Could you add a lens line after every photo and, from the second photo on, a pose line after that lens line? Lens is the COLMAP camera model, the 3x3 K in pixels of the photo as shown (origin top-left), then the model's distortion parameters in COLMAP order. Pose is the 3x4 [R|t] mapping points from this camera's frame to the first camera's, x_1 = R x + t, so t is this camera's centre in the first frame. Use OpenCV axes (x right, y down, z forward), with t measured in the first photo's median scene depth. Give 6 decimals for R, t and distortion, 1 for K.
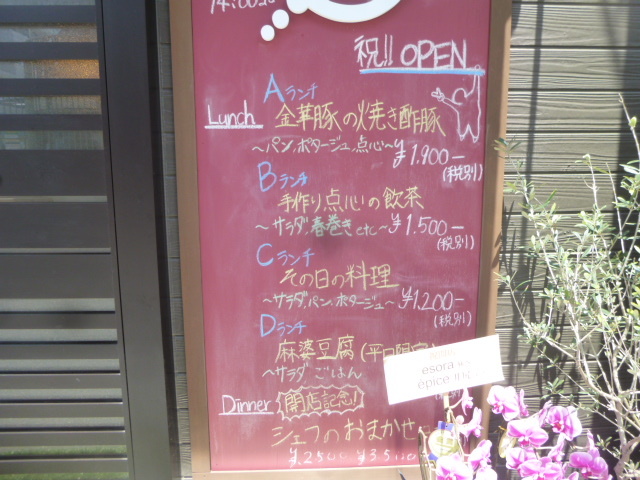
lens RADIAL K [[480.9, 0, 322.5], [0, 480.9, 240.9], [0, 0, 1]] dist [-0.032807, 0.020359]
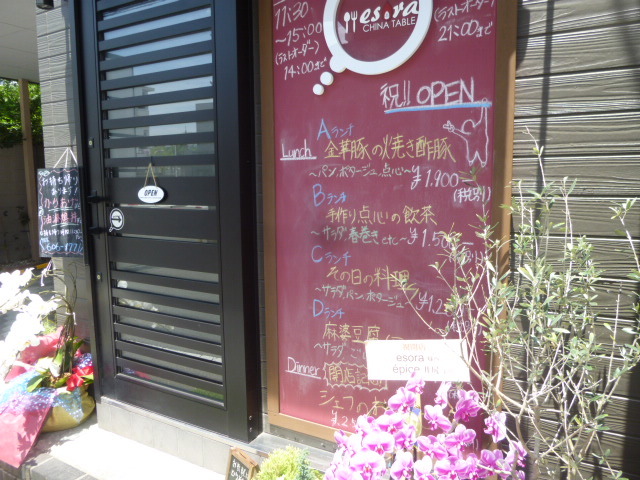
lens RADIAL K [[480.9, 0, 318.5], [0, 480.9, 237.7], [0, 0, 1]] dist [-0.032807, 0.020359]
pose [[0.852143, 0.061514, -0.519680, 0.583589], [-0.079402, 0.996768, -0.012213, 0.000098], [0.517250, 0.051671, 0.854273, -0.131146]]
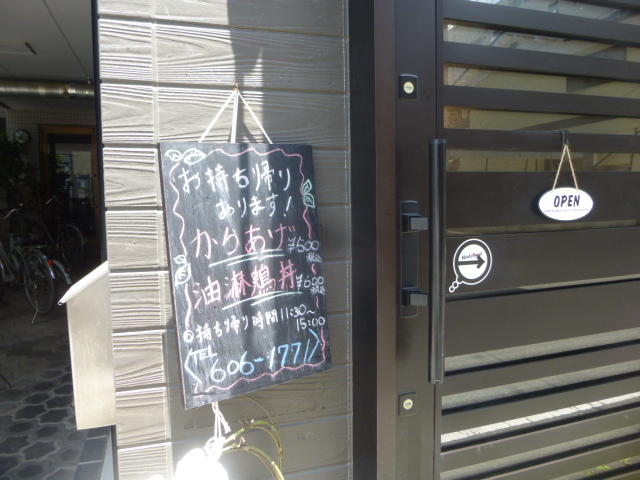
lens RADIAL K [[480.9, 0, 320.0], [0, 480.9, 240.9], [0, 0, 1]] dist [-0.032807, 0.020359]
pose [[0.962135, -0.040225, 0.269590, -1.422237], [0.060670, 0.995843, -0.067937, -0.026167], [-0.265736, 0.081720, 0.960576, 0.275485]]
